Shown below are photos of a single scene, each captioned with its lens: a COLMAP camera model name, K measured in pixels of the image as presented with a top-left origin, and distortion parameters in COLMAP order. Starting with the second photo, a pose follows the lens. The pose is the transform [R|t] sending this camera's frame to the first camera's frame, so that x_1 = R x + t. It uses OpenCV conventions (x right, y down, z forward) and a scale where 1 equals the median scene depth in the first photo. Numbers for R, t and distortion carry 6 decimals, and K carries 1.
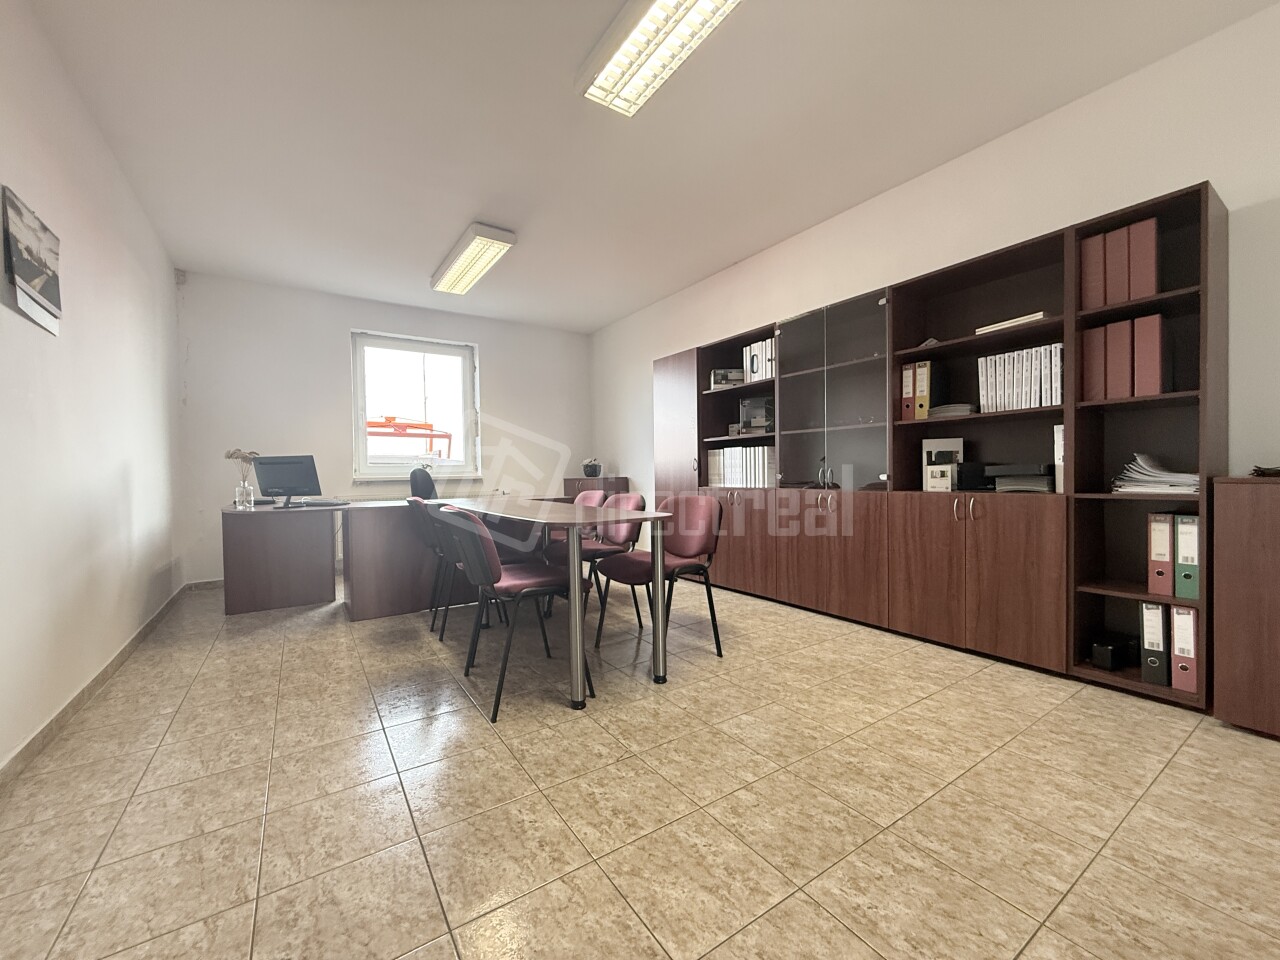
lens RADIAL K [[506.9, 0, 637.4], [0, 506.9, 481.8], [0, 0, 1]] dist [-0.001332, 0.000494]
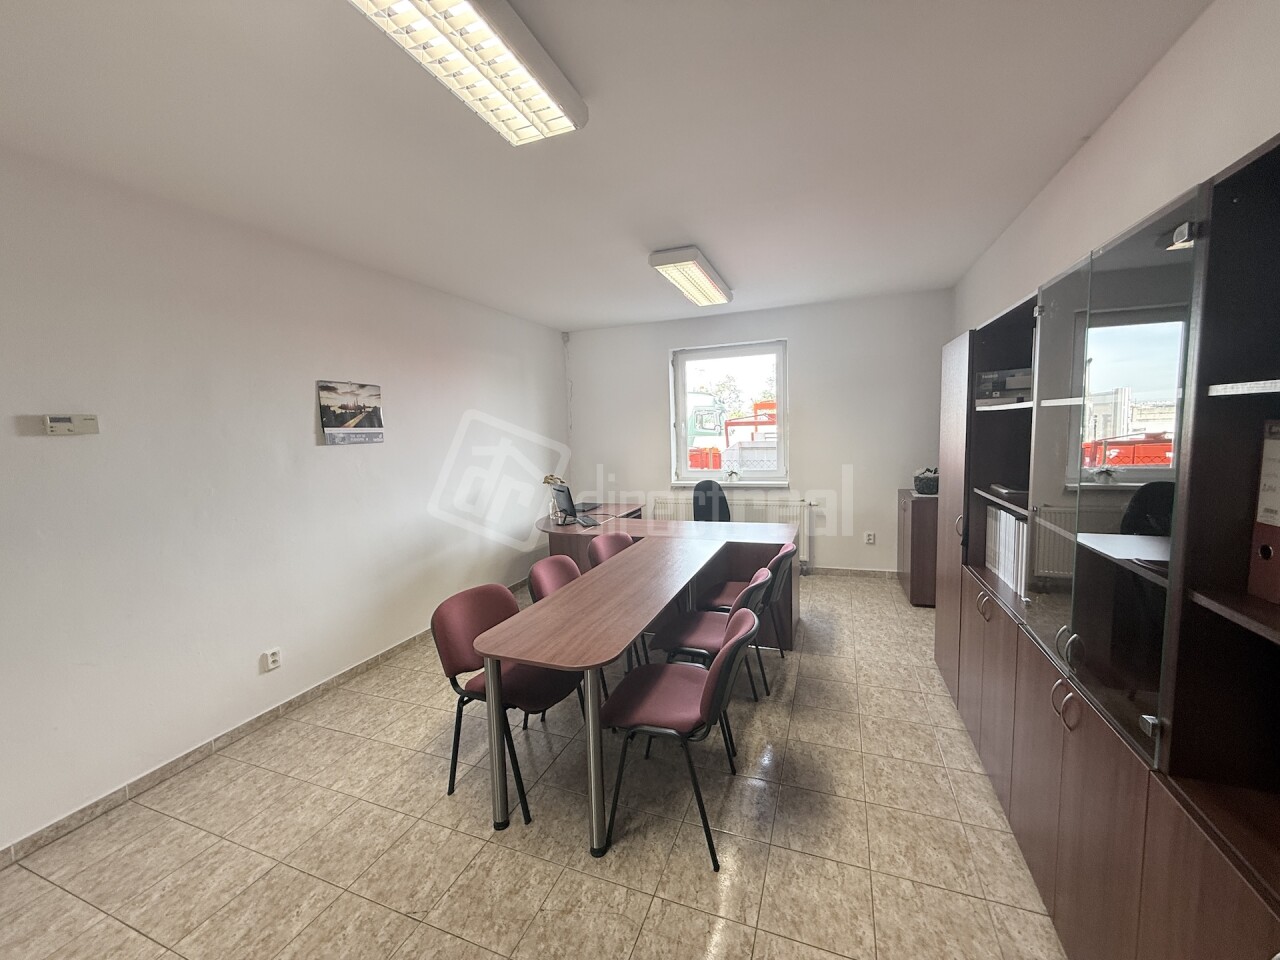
lens RADIAL K [[506.9, 0, 637.3], [0, 506.9, 479.2], [0, 0, 1]] dist [-0.001332, 0.000494]
pose [[0.577214, 0.077064, -0.812948, 0.529953], [0.010077, 0.994789, 0.101457, -0.218076], [0.816530, -0.066755, 0.573430, 0.468453]]
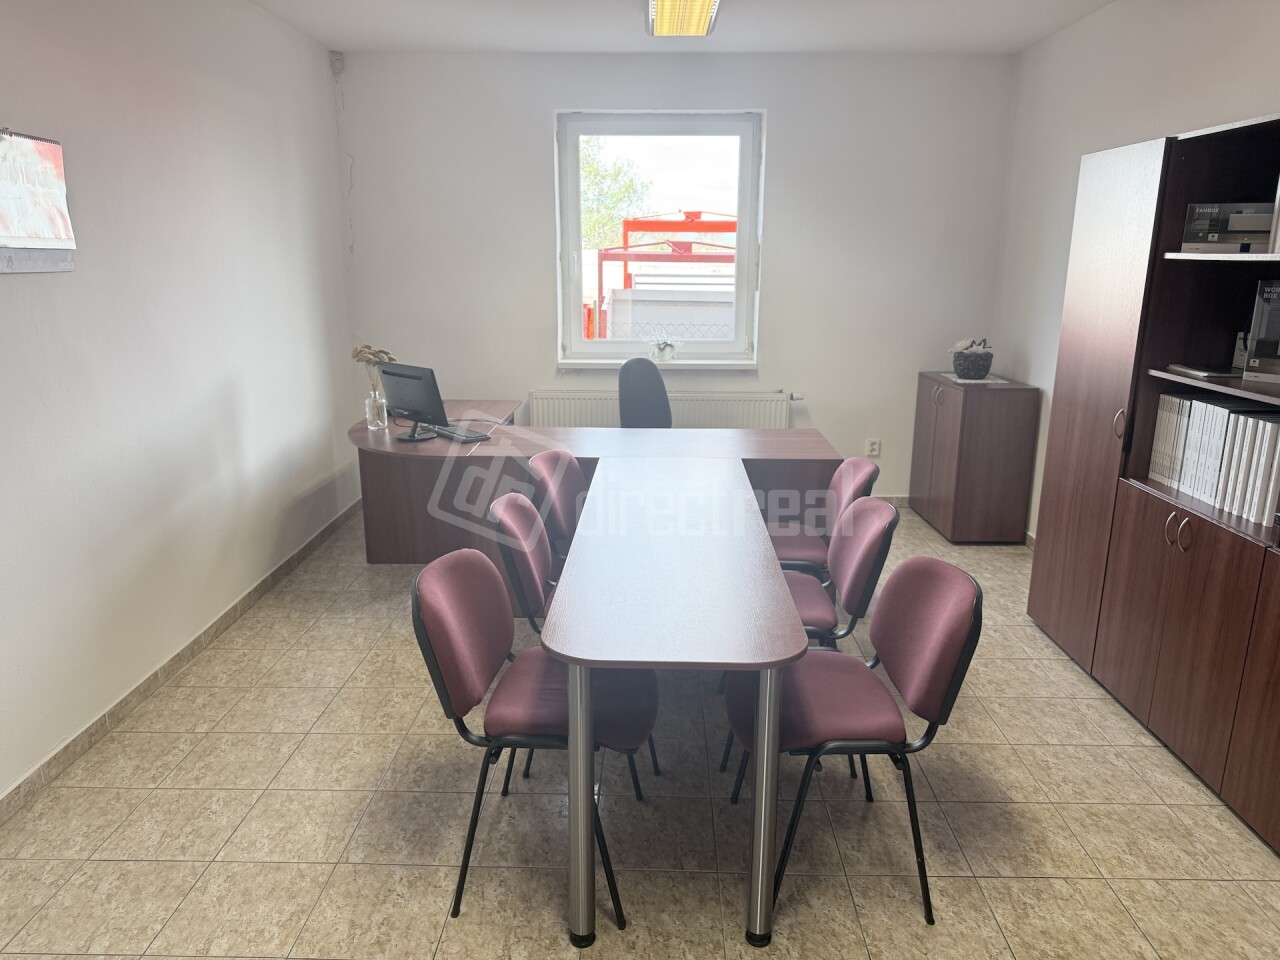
lens RADIAL K [[903.9, 0, 647.4], [0, 903.9, 488.2], [0, 0, 1]] dist [0.024397, -0.029812]
pose [[0.824754, 0.161625, -0.541902, 0.292317], [-0.030747, 0.969685, 0.242417, -0.218550], [0.564655, -0.183273, 0.804721, 0.193378]]
